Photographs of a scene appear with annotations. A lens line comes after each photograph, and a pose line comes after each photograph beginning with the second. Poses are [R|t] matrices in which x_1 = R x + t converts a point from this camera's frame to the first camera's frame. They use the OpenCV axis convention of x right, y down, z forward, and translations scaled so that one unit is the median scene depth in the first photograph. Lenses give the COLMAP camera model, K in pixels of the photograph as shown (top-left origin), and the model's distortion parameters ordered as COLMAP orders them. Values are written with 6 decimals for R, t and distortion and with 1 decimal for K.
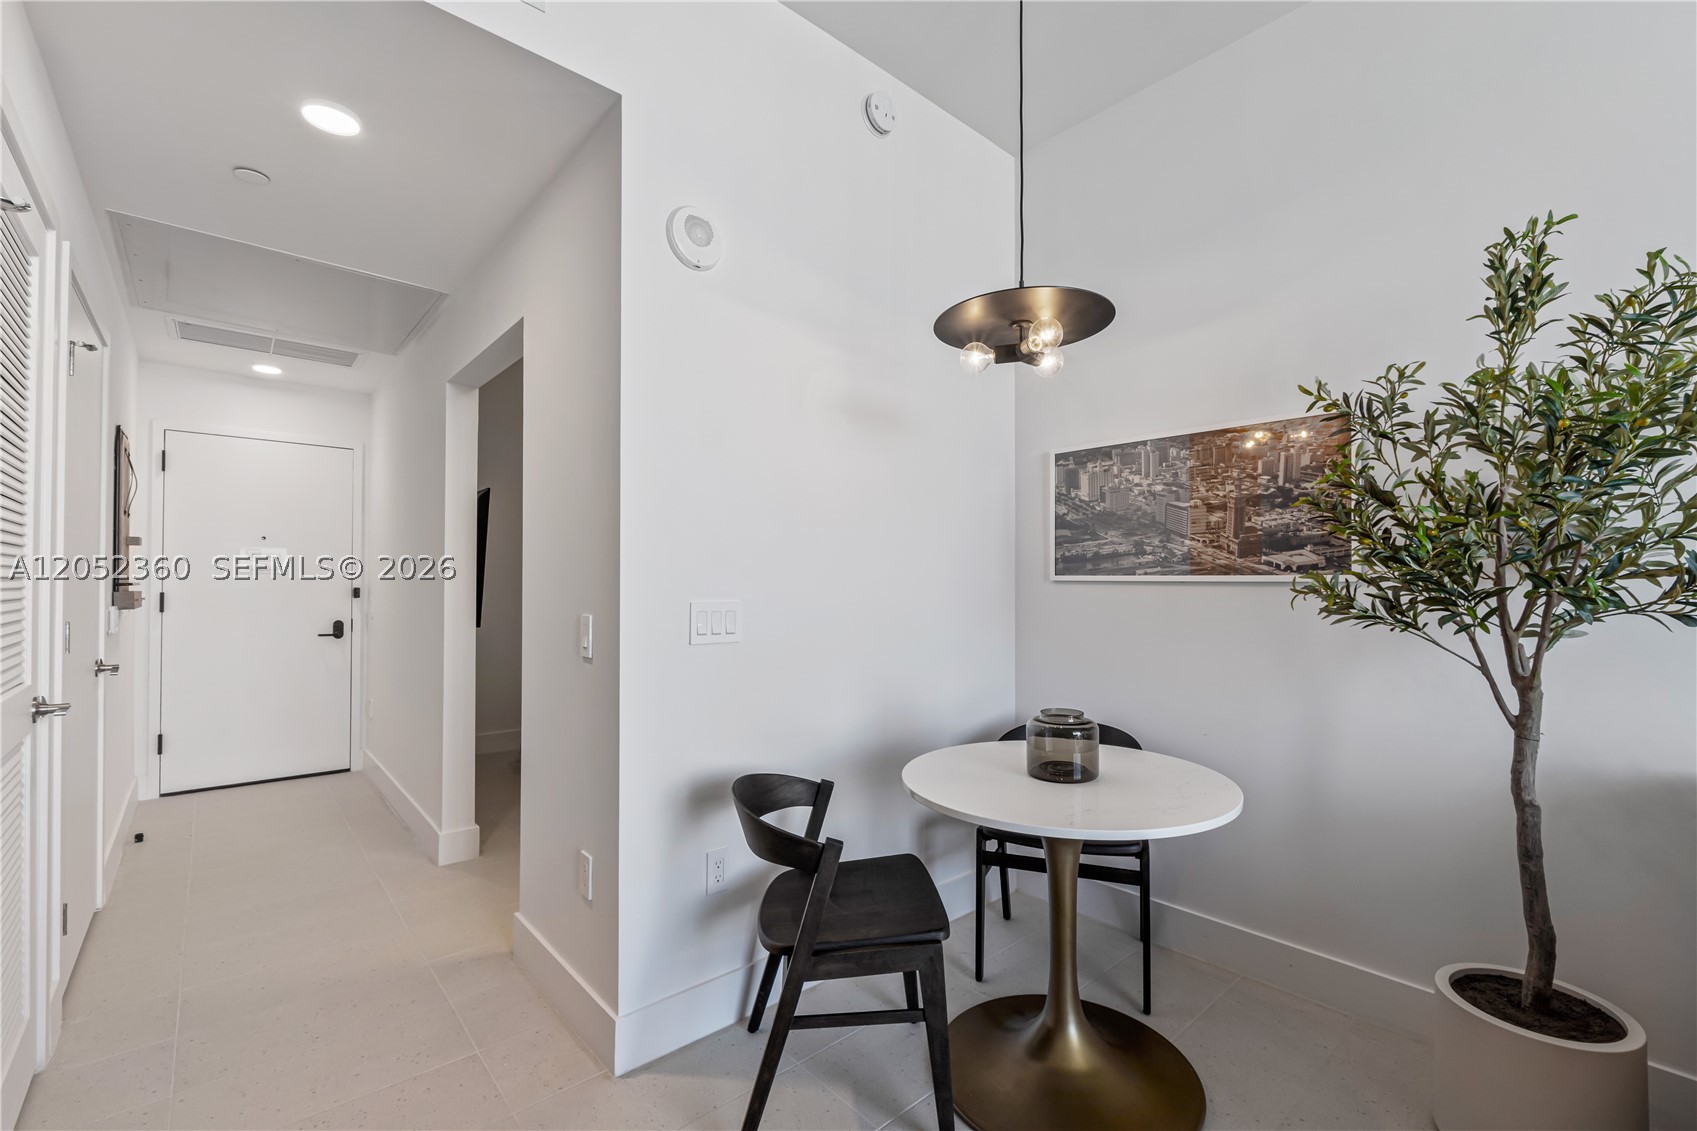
lens RADIAL K [[725.9, 0, 842.7], [0, 725.9, 576.7], [0, 0, 1]] dist [-0.004851, -0.000003]
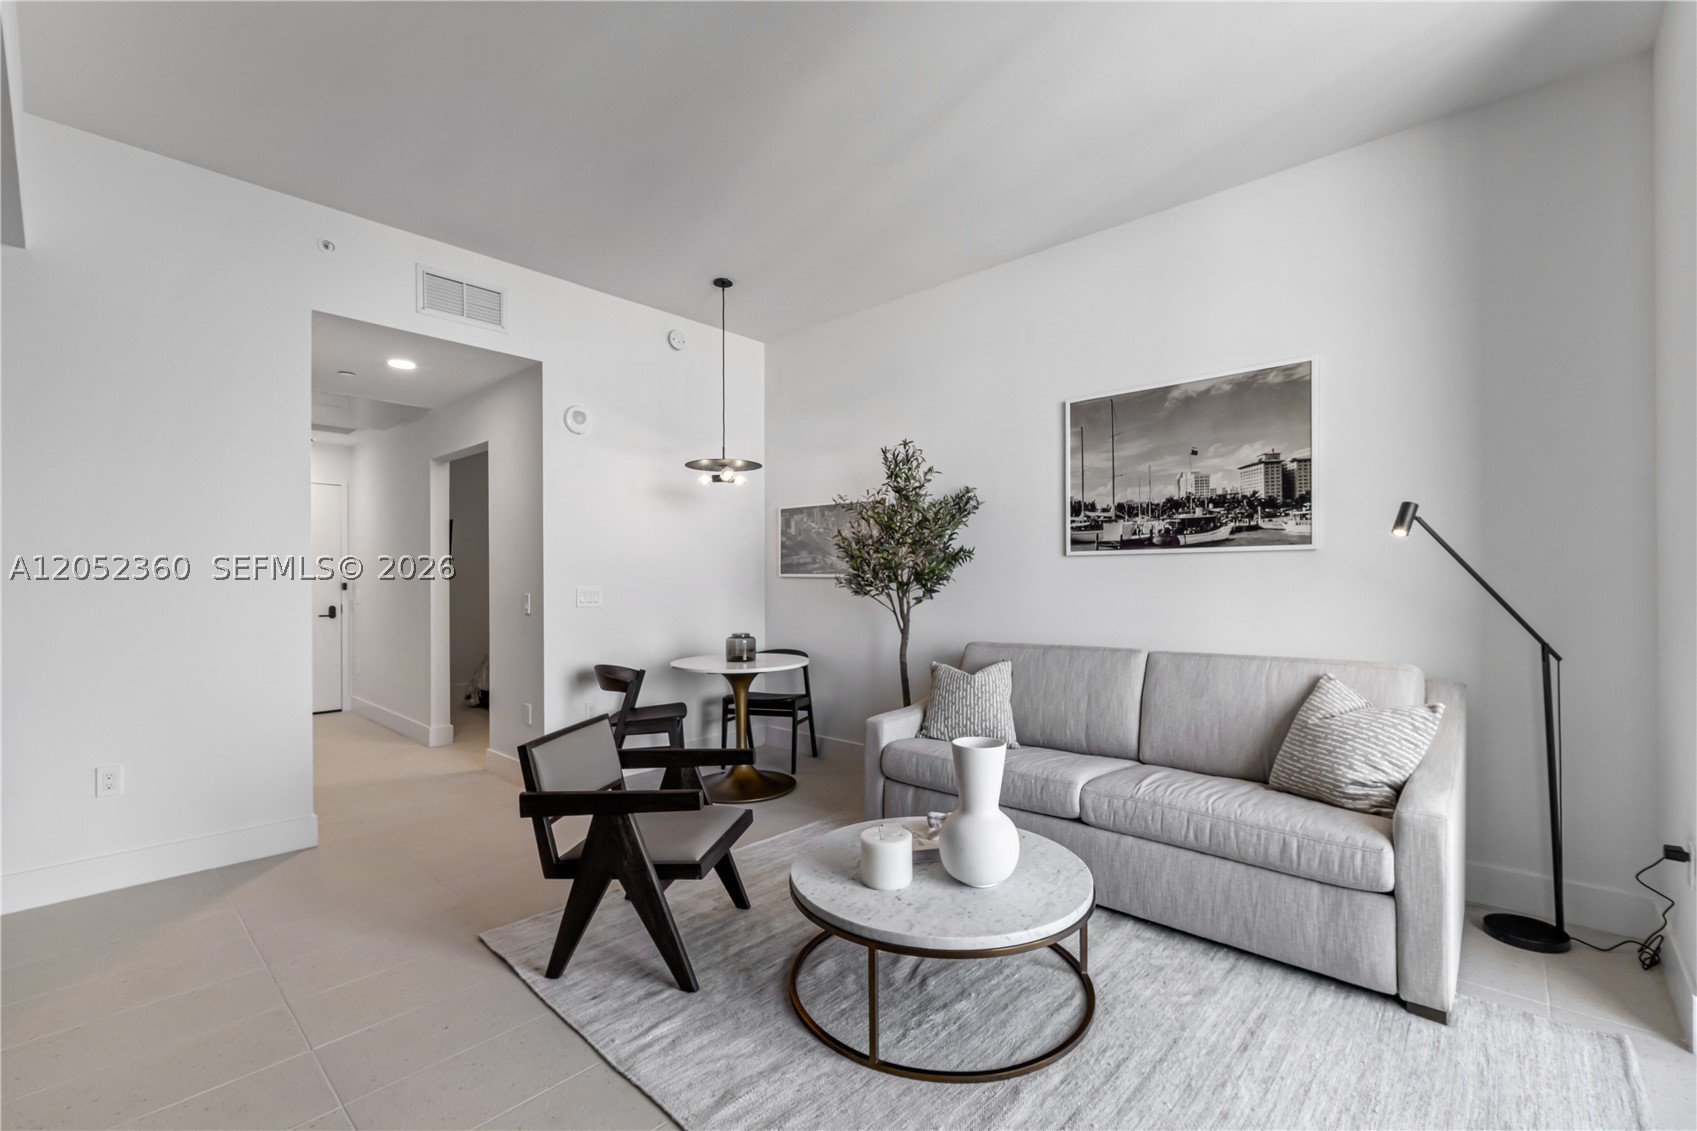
lens RADIAL K [[725.9, 0, 834.2], [0, 725.9, 585.8], [0, 0, 1]] dist [-0.004851, -0.000003]
pose [[0.994319, -0.004899, 0.106328, 0.237408], [0.002771, 0.999793, 0.020158, -0.009034], [-0.106405, -0.019749, 0.994127, -0.905804]]
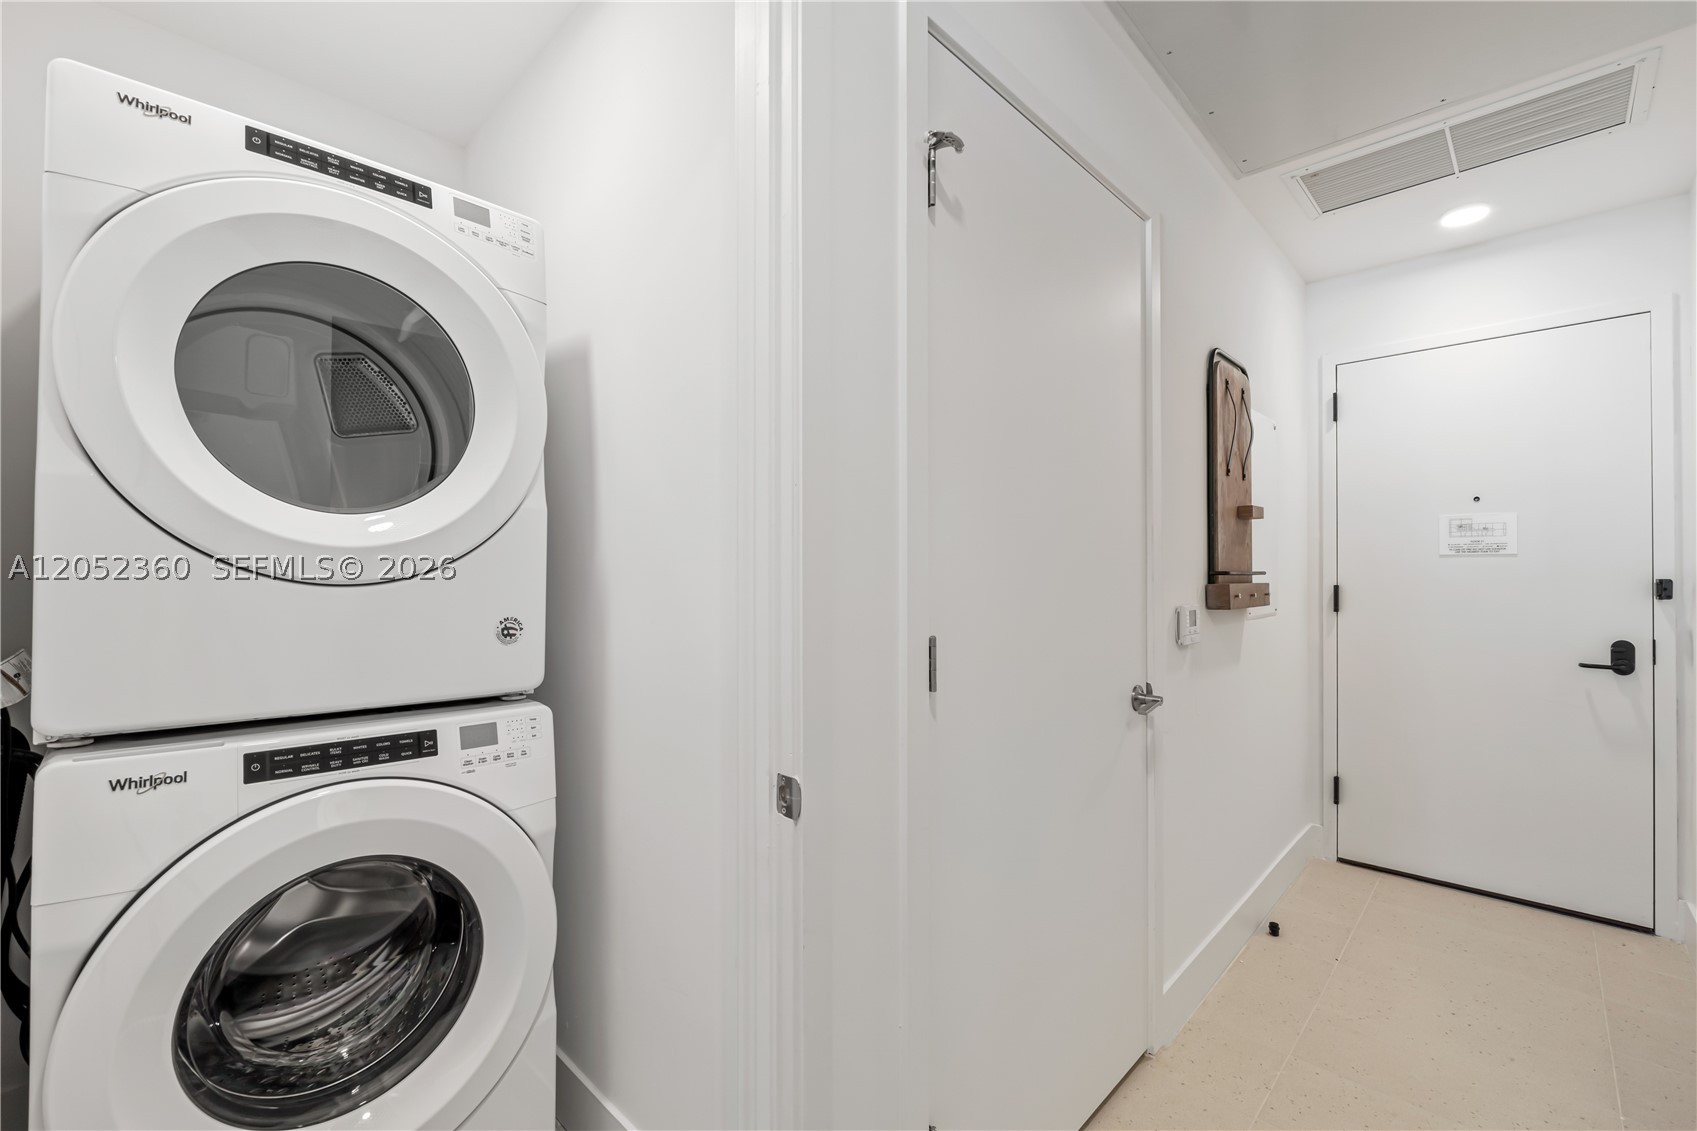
lens RADIAL K [[725.9, 0, 856.0], [0, 725.9, 572.0], [0, 0, 1]] dist [-0.004851, -0.000003]
pose [[0.096872, -0.007928, -0.995265, -0.380172], [0.010884, 0.999917, -0.006906, 0.012004], [0.995237, -0.010163, 0.096951, 0.663437]]
